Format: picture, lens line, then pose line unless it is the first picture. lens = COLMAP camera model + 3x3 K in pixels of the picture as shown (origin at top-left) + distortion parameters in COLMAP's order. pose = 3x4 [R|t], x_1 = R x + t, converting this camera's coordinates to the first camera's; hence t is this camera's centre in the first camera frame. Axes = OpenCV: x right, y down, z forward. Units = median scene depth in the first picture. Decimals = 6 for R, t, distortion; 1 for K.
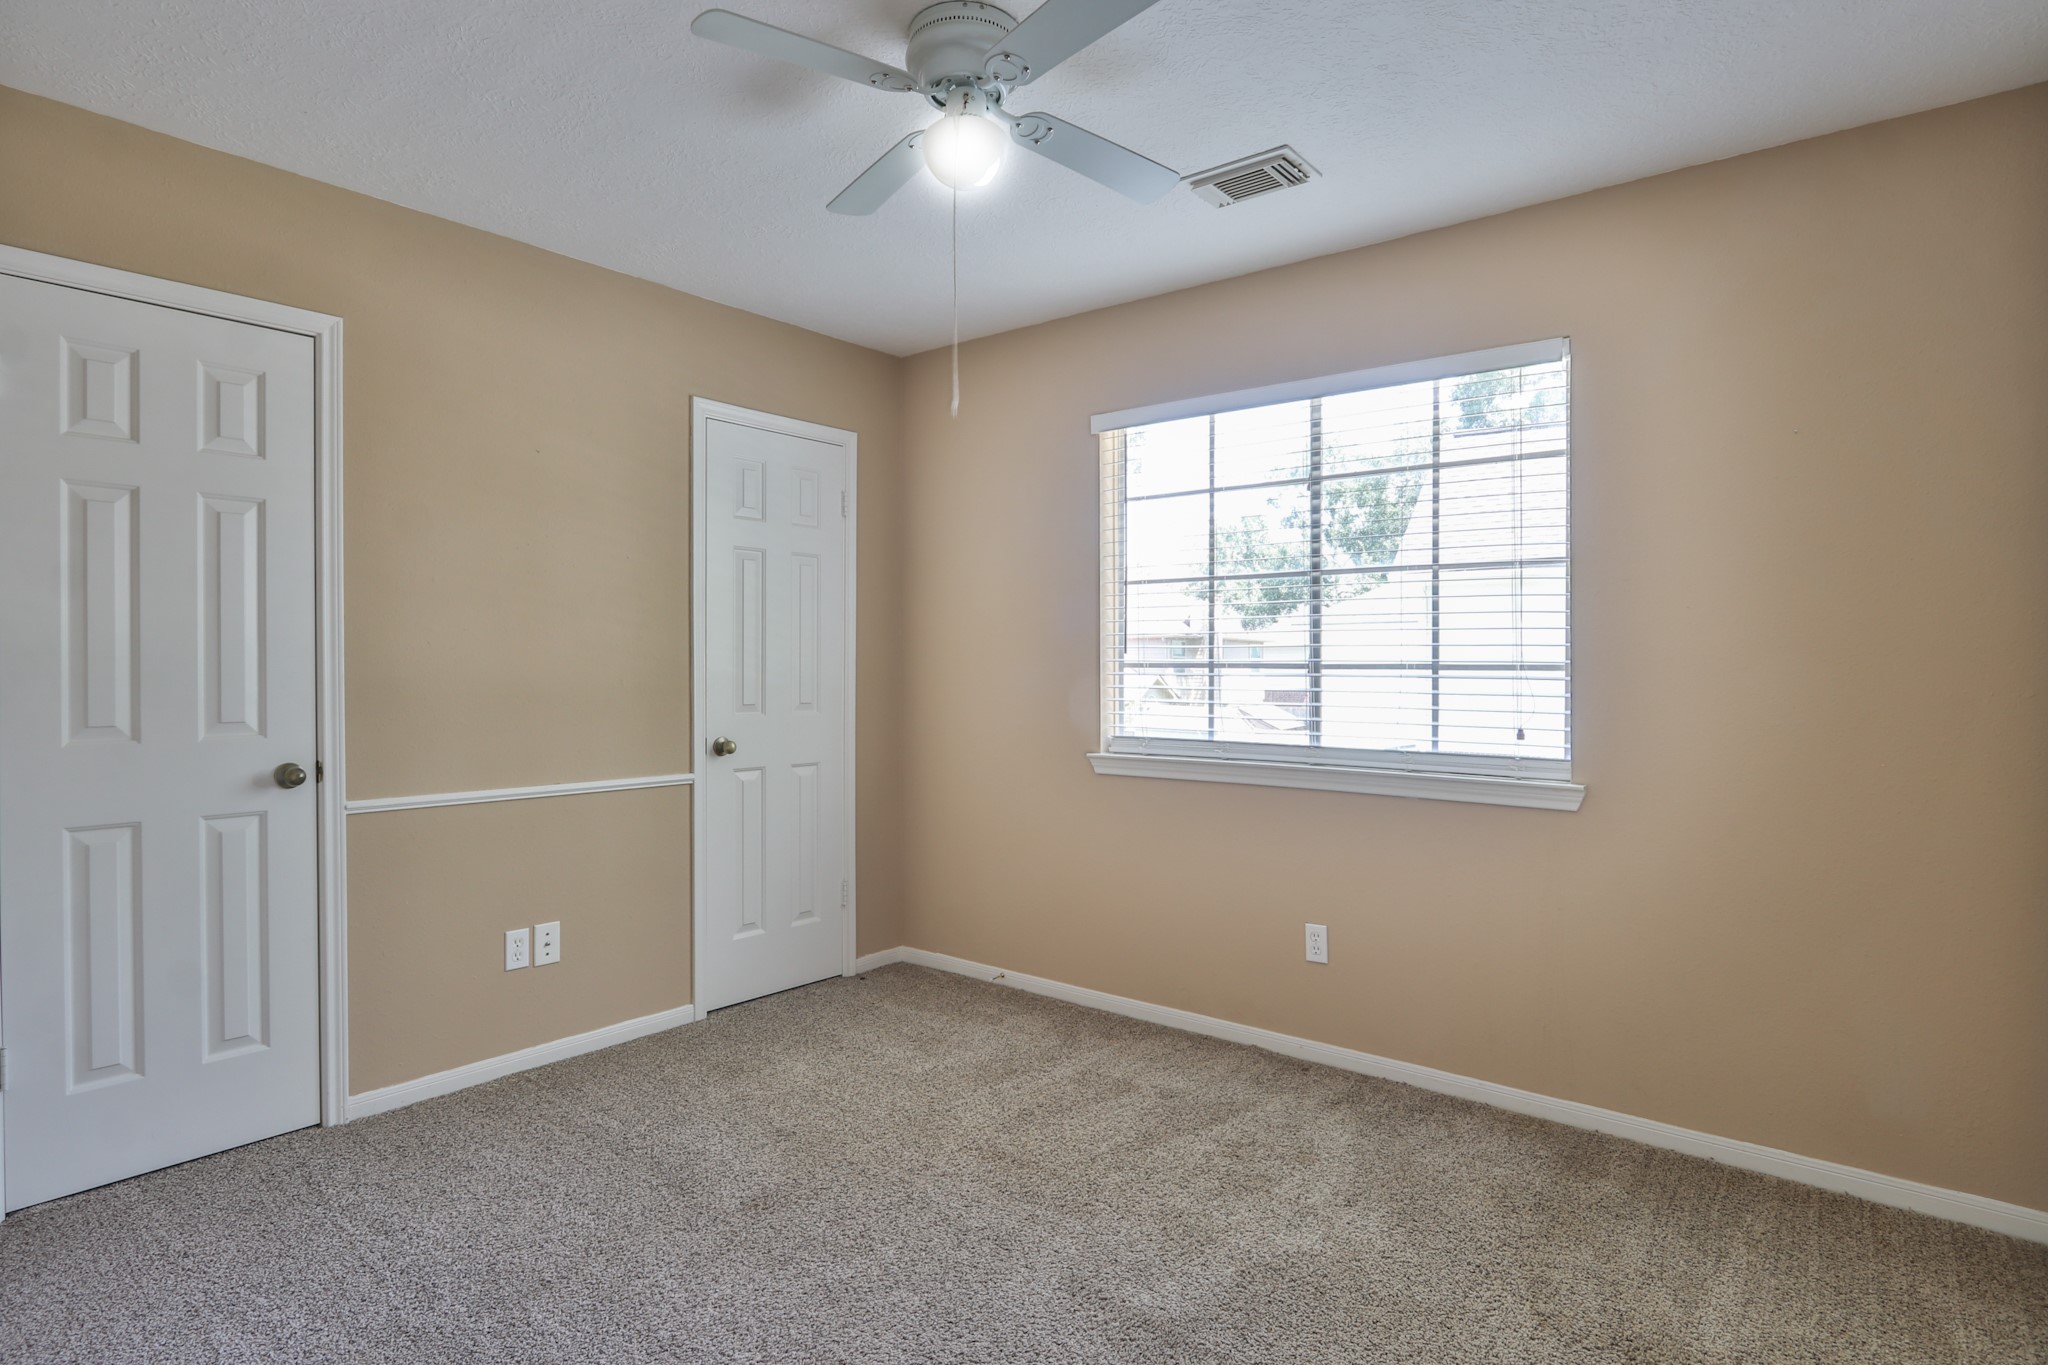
lens RADIAL K [[1068.9, 0, 1021.2], [0, 1068.9, 675.3], [0, 0, 1]] dist [-0.018085, 0.002641]
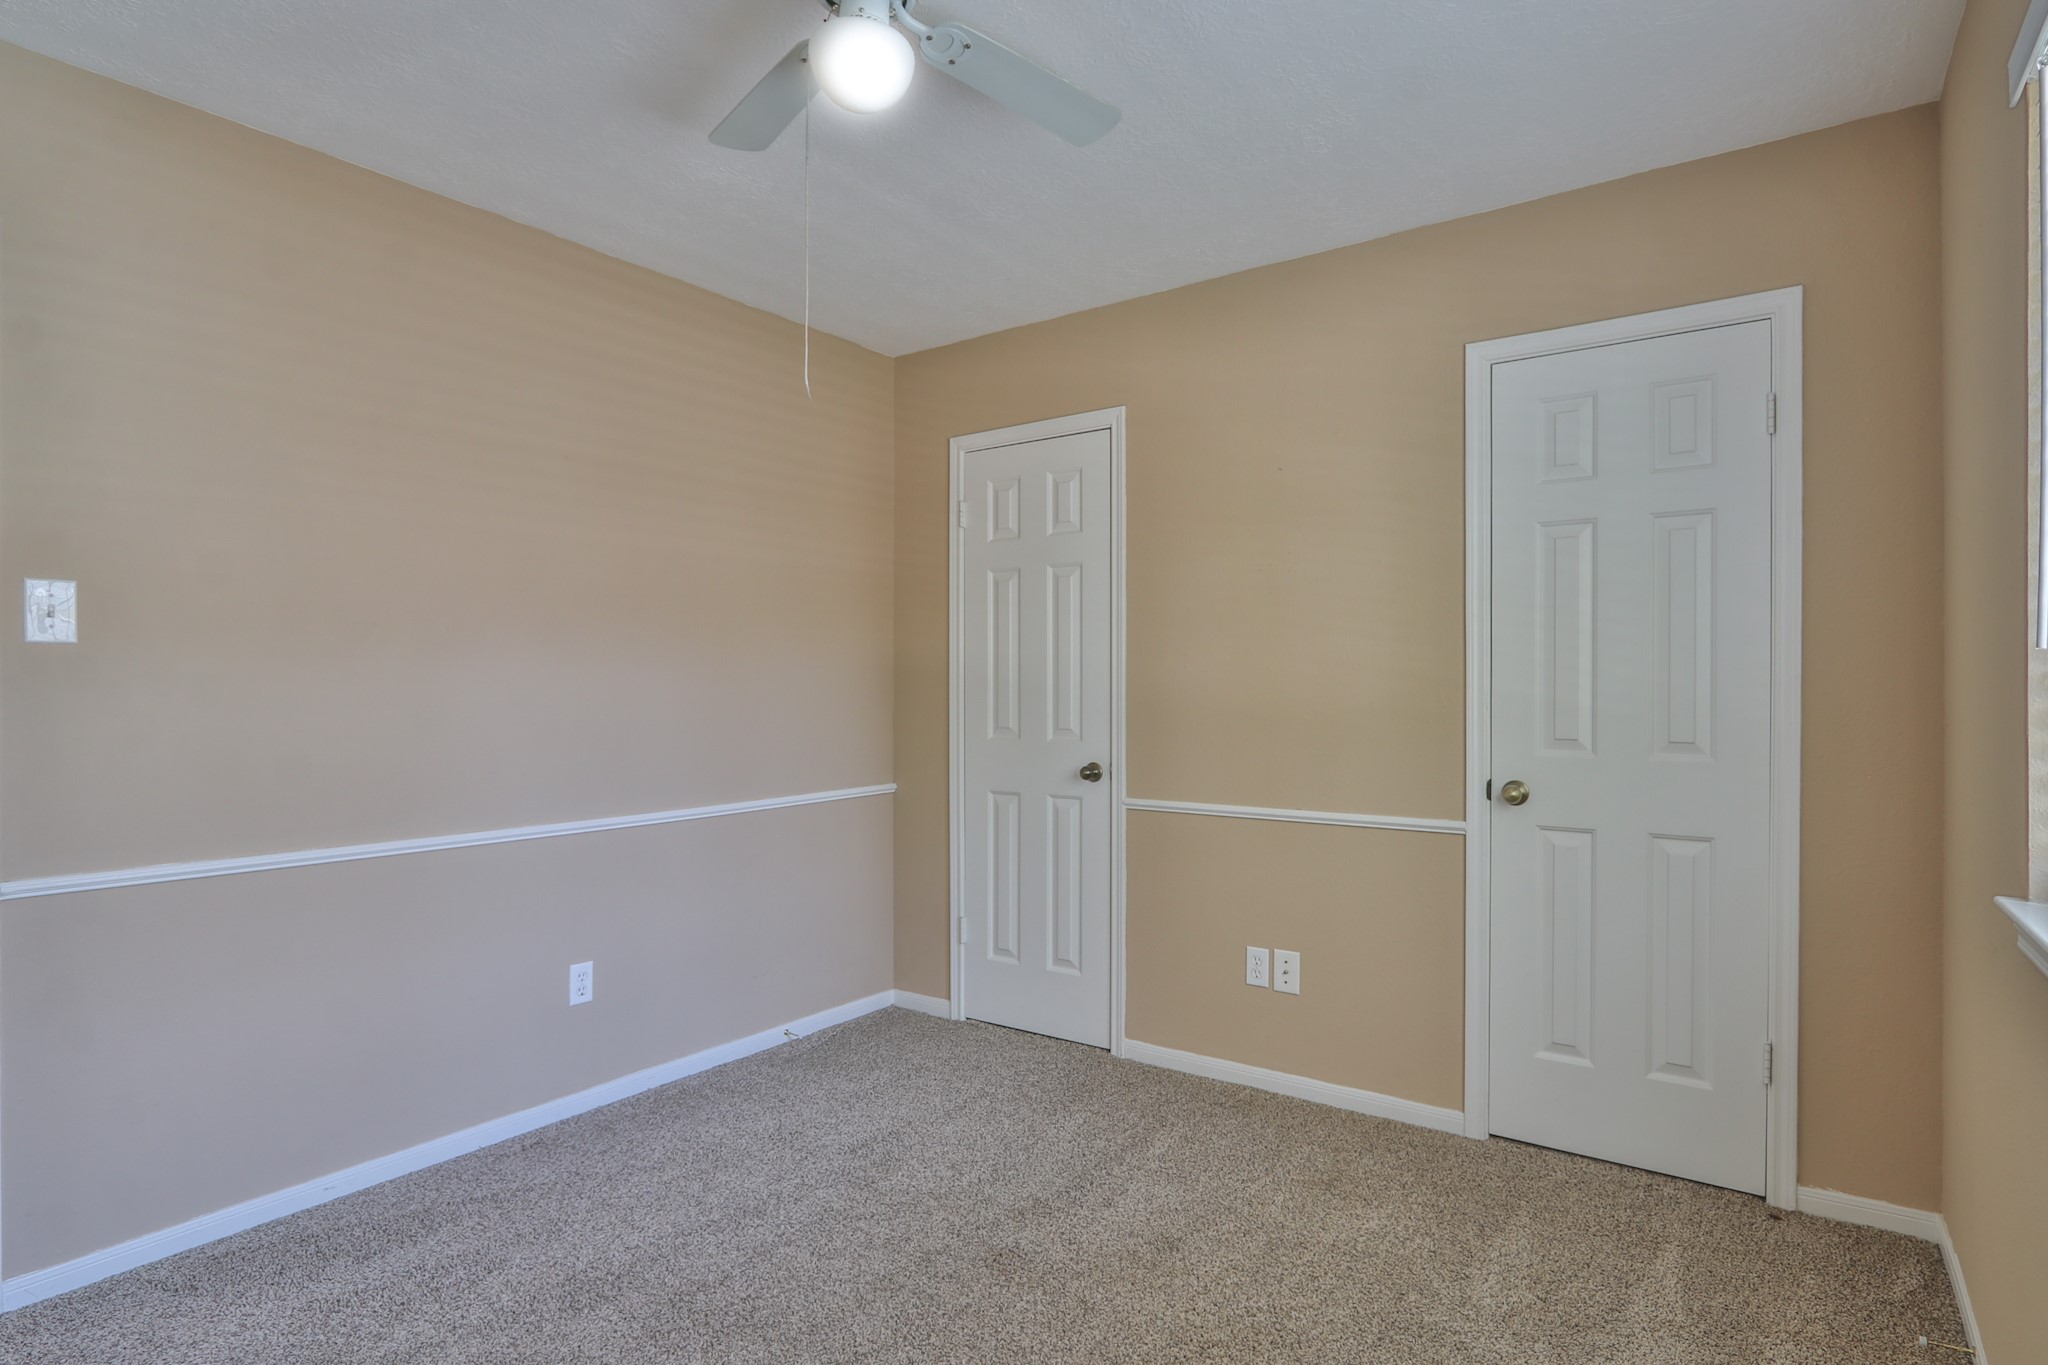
lens RADIAL K [[1068.9, 0, 1020.5], [0, 1068.9, 690.7], [0, 0, 1]] dist [-0.018085, 0.002641]
pose [[0.063721, 0.000021, -0.997968, 0.524378], [-0.005426, 0.999985, -0.000325, -0.003480], [0.997953, 0.005435, 0.063720, 0.709508]]
